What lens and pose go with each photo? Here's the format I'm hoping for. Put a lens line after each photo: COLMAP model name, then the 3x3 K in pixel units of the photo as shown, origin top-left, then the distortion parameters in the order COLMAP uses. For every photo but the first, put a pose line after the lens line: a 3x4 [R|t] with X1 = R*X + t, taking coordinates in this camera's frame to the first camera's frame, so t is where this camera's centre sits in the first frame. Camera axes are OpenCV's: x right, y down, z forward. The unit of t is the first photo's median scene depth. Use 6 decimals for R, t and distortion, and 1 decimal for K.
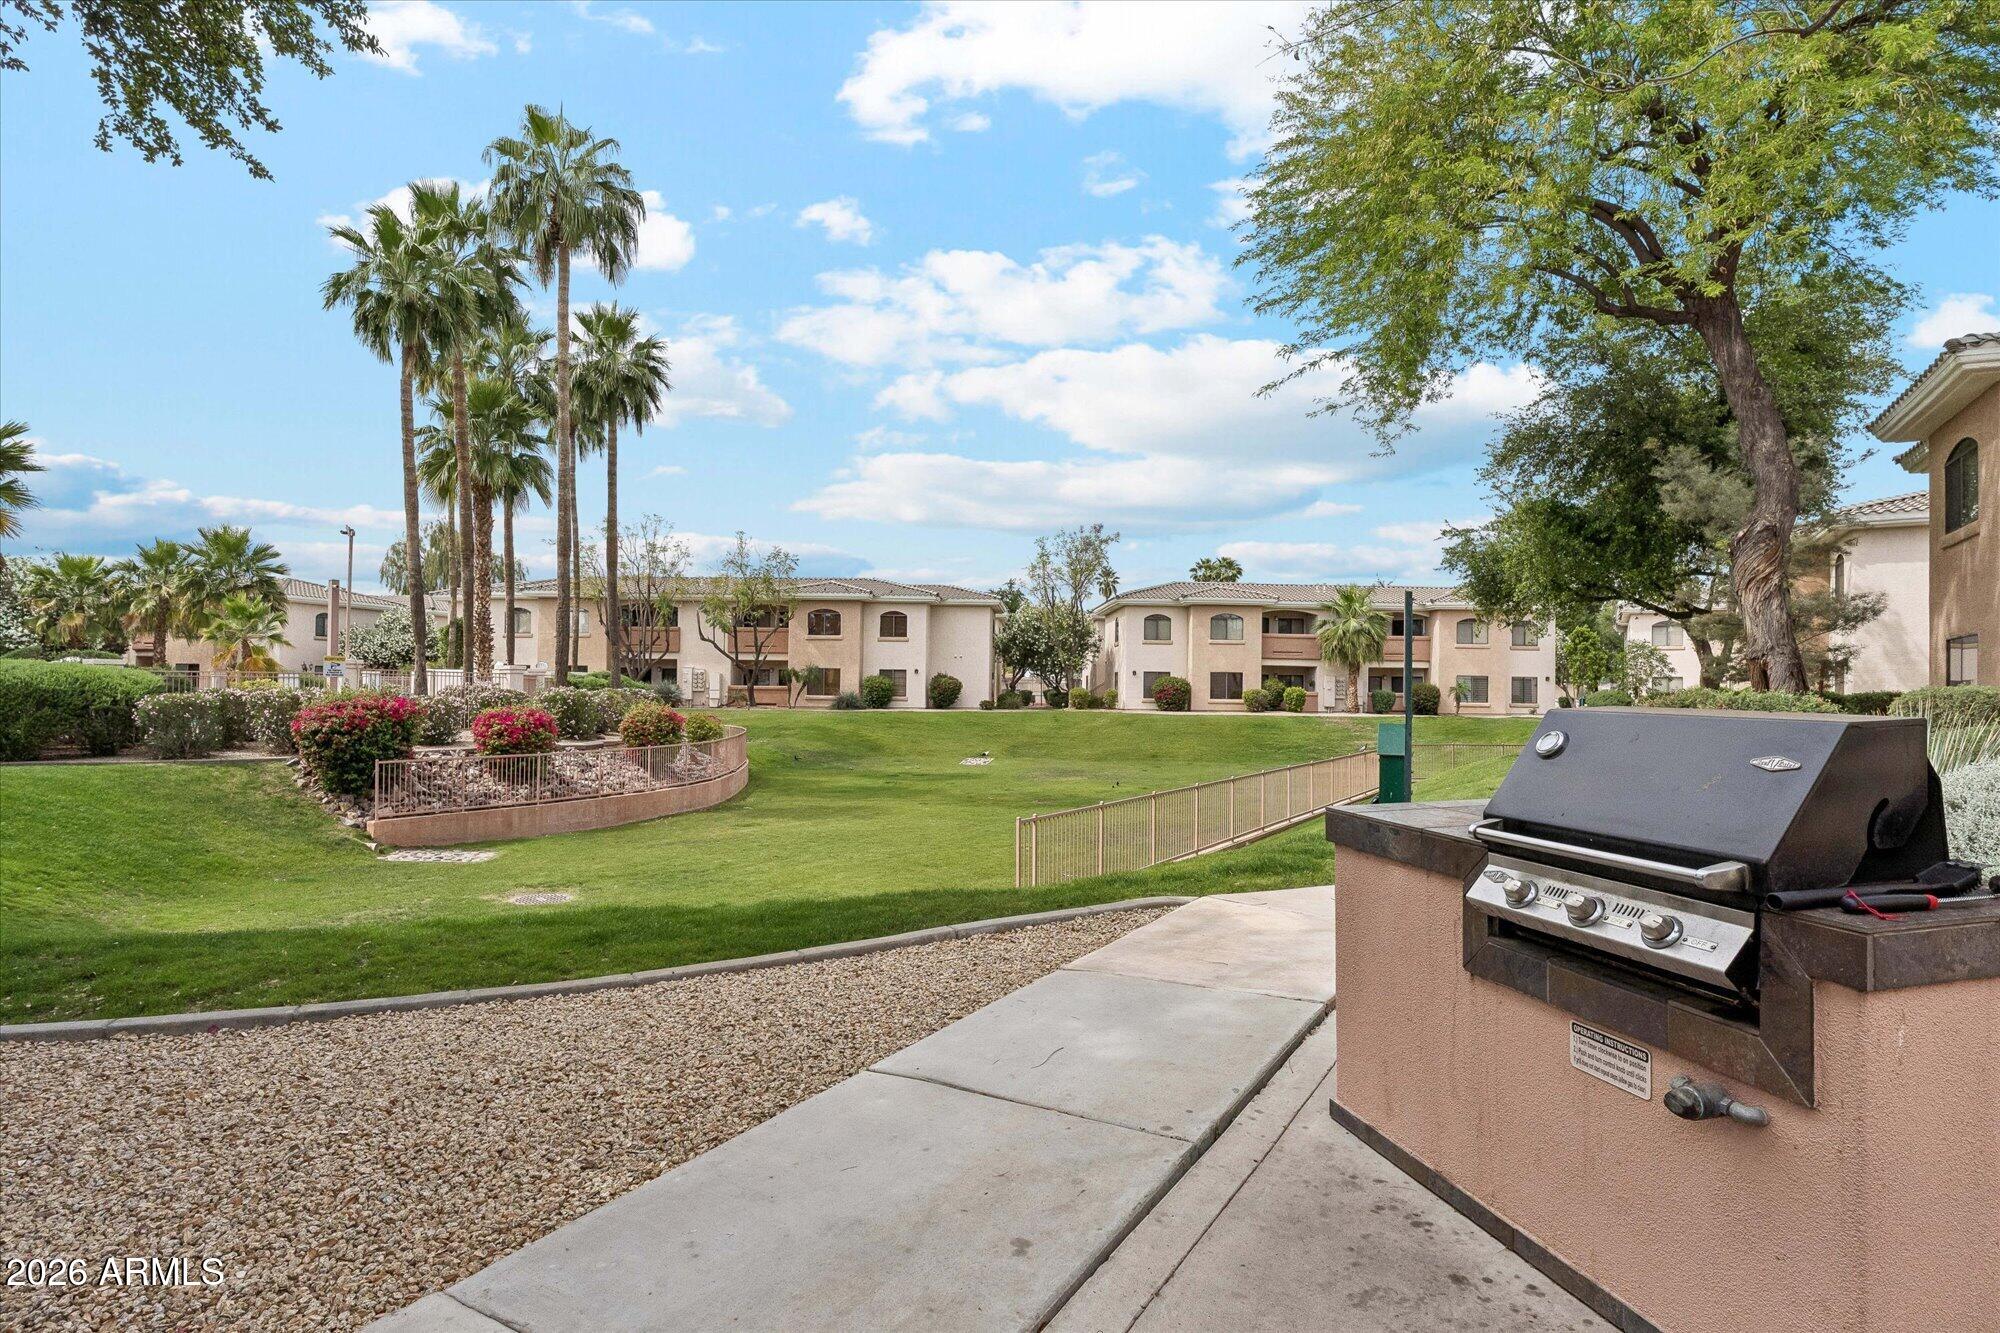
lens RADIAL K [[1028.2, 0, 1039.8], [0, 1028.2, 677.1], [0, 0, 1]] dist [0.000890, -0.003106]
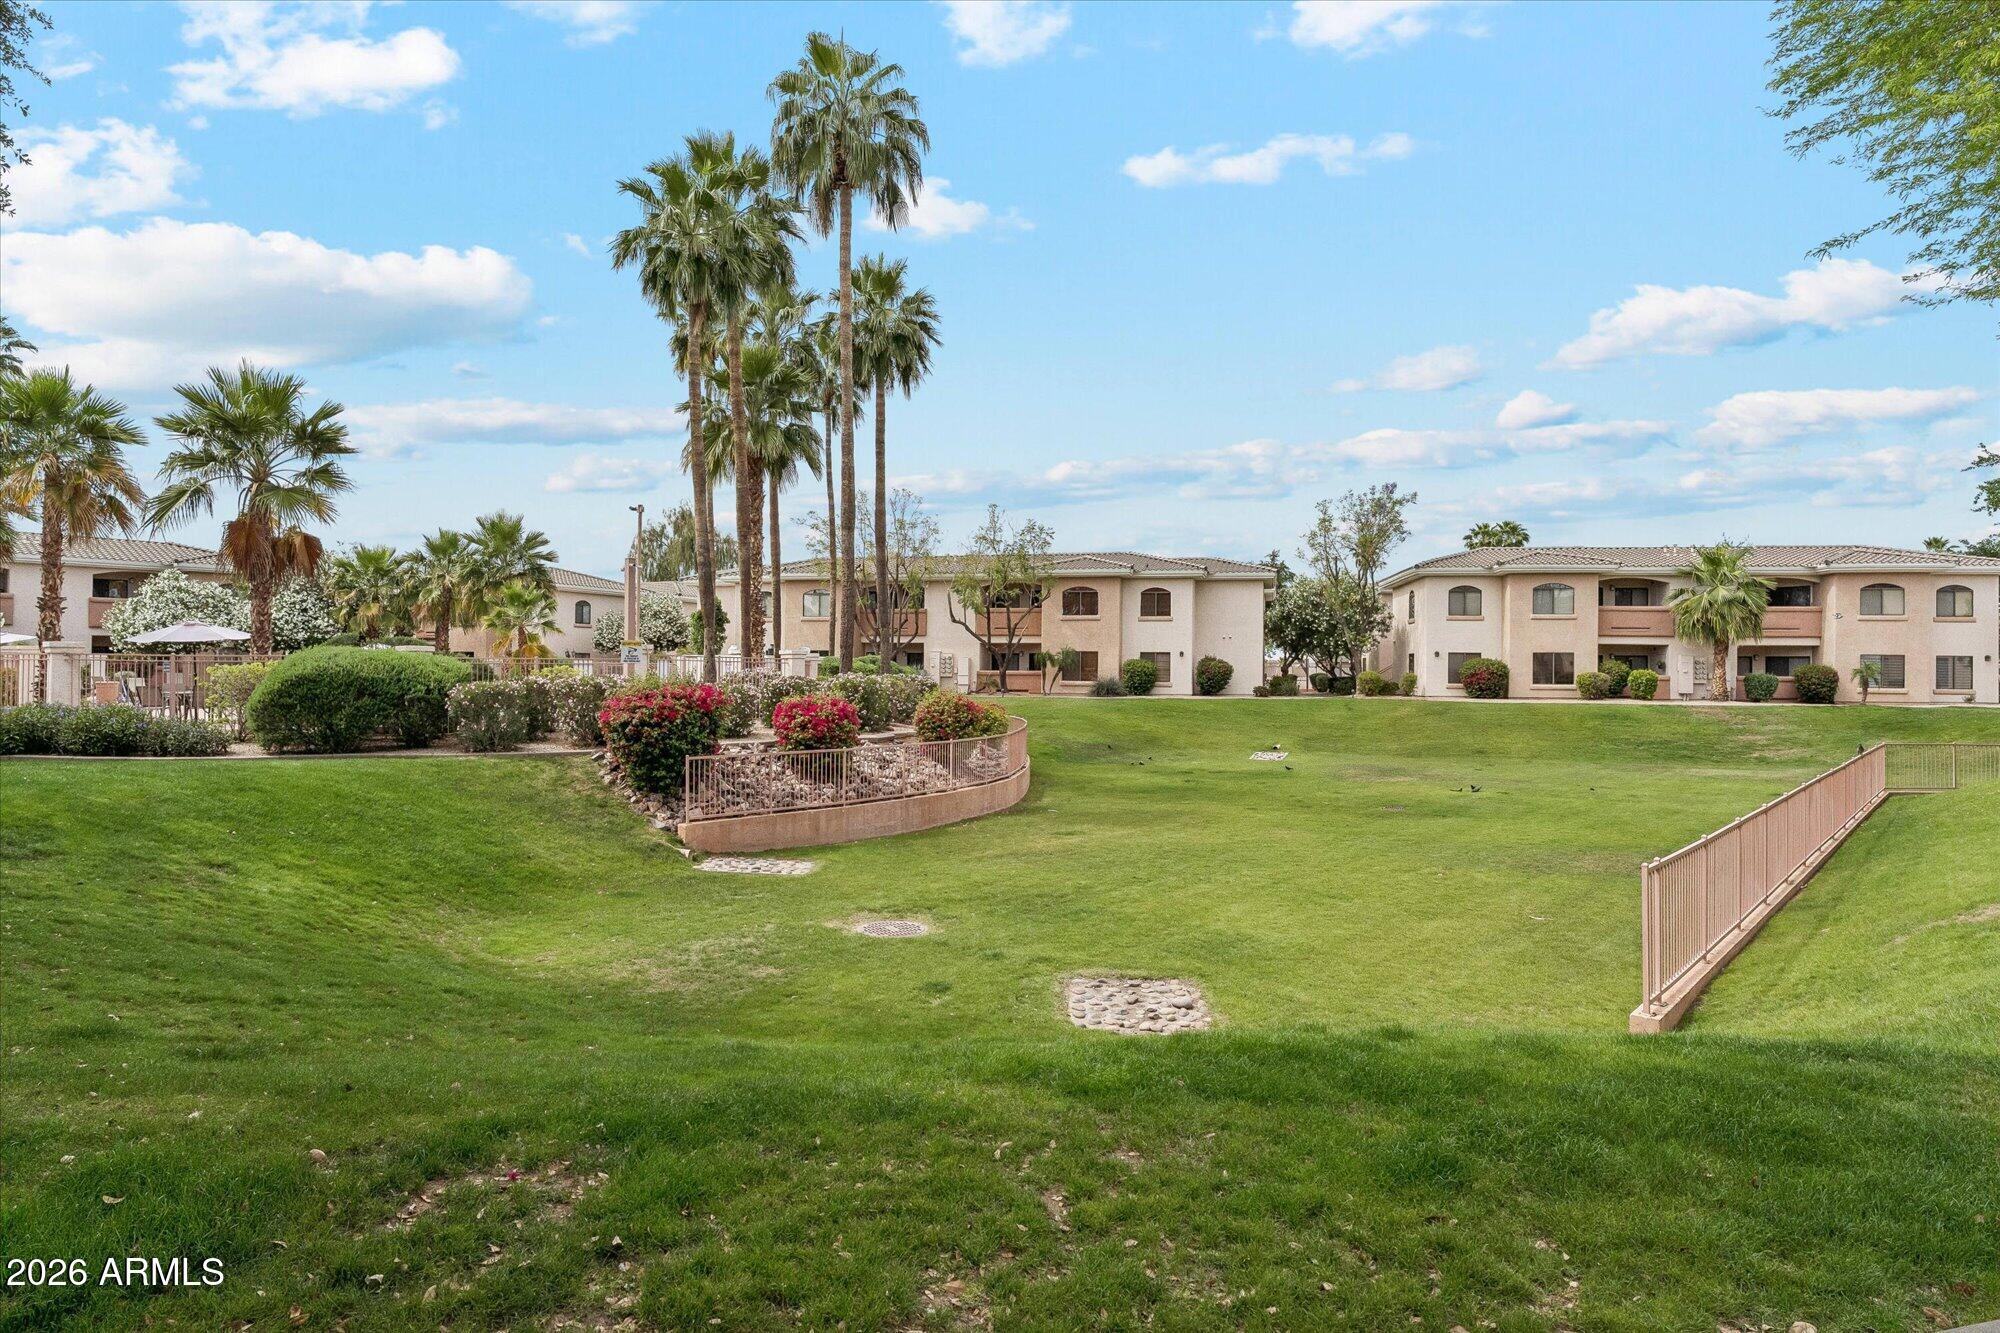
lens RADIAL K [[1028.2, 0, 1004.6], [0, 1028.2, 663.2], [0, 0, 1]] dist [0.000890, -0.003106]
pose [[0.982294, -0.005405, -0.187267, -0.116059], [0.005738, 0.999983, 0.001237, 0.000487], [0.187258, -0.002290, 0.982308, 0.098109]]
